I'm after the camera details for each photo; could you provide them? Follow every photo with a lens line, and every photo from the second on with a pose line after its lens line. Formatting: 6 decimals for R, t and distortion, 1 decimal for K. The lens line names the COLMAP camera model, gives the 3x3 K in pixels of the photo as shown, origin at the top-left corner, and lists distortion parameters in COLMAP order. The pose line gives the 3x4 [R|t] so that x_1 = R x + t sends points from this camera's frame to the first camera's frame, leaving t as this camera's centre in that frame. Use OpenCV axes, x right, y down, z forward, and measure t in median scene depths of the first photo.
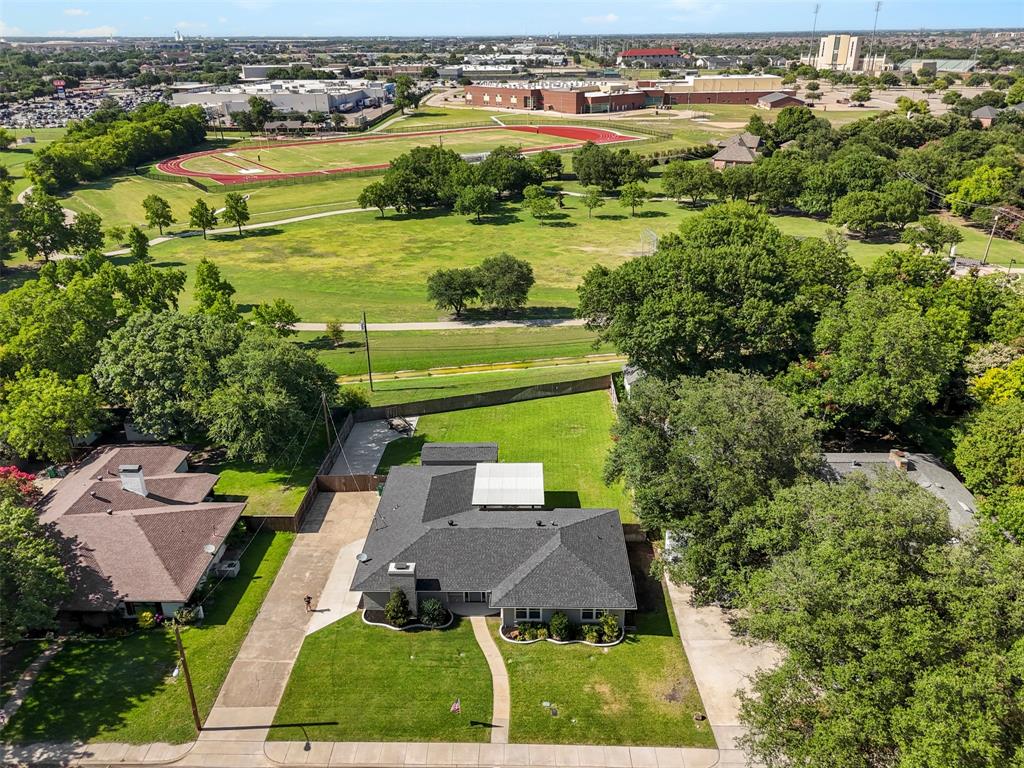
lens RADIAL K [[752.2, 0, 499.5], [0, 752.2, 382.2], [0, 0, 1]] dist [0.051049, -0.049116]
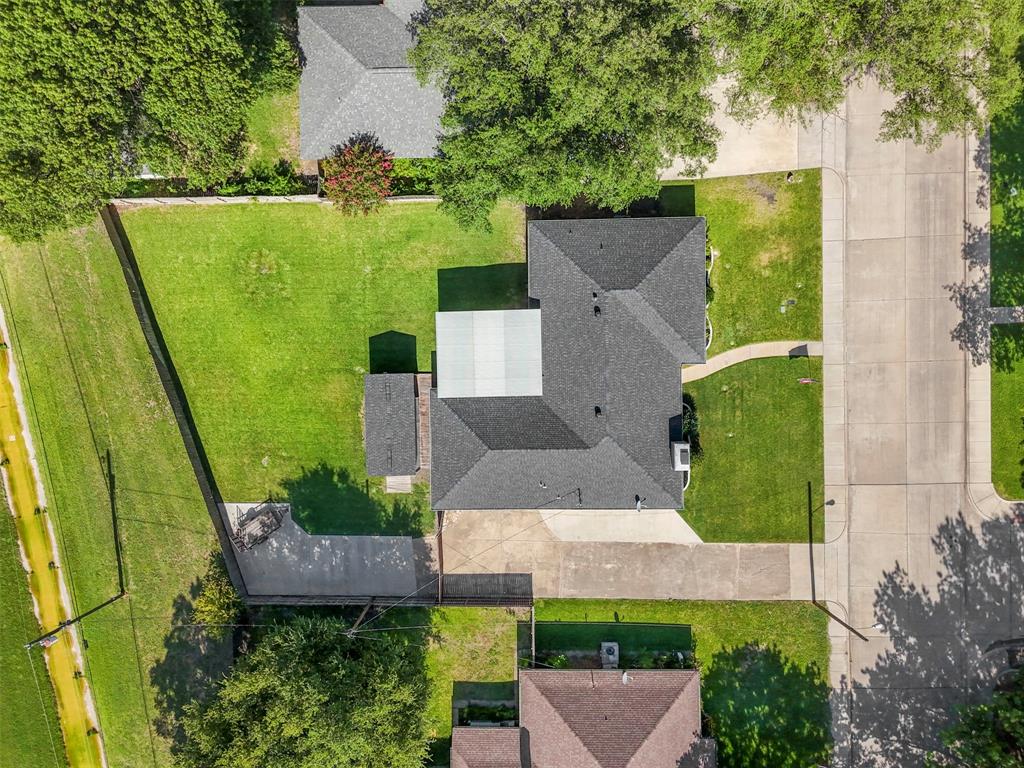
lens RADIAL K [[786.7, 0, 512.0], [0, 786.7, 384.0], [0, 0, 1]] dist [0.037808, -0.004426]
pose [[-0.044897, -0.998889, -0.014295, -0.004337], [0.432274, -0.032326, 0.901163, -0.234912], [-0.900624, 0.034280, 0.433245, 0.242097]]
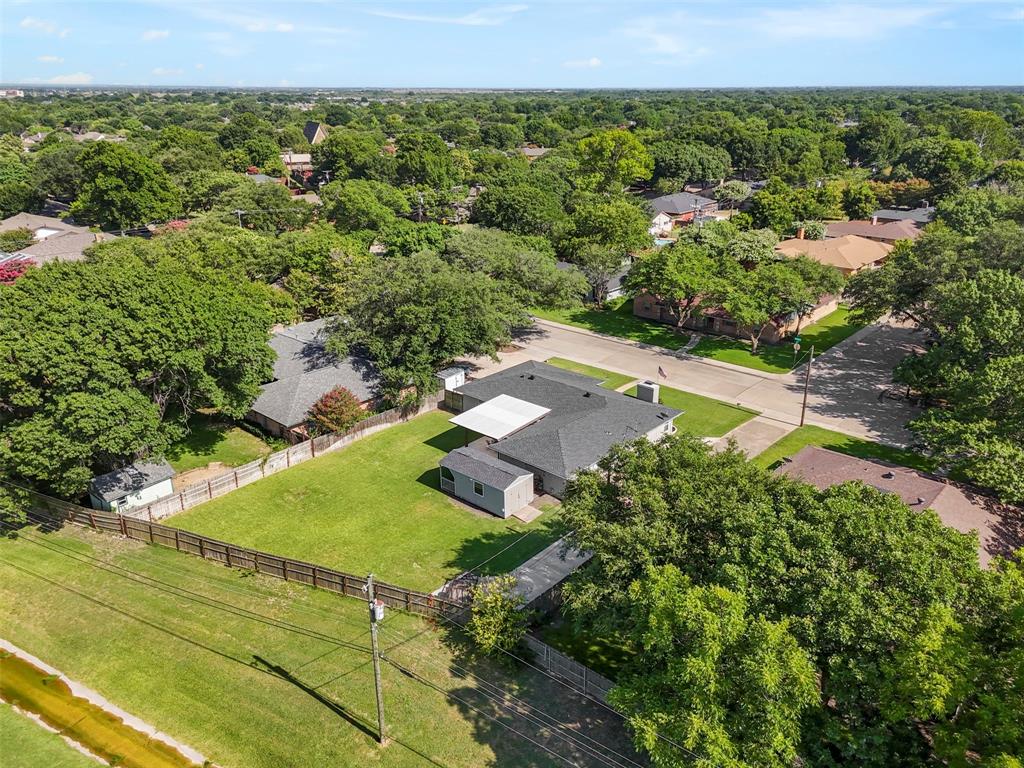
lens RADIAL K [[801.1, 0, 512.0], [0, 801.1, 384.0], [0, 0, 1]] dist [0.063246, -0.073960]
pose [[-0.767862, -0.215125, 0.603414, -0.255053], [0.256683, 0.759694, 0.597478, -0.212015], [-0.586942, 0.613666, -0.528121, 0.603023]]
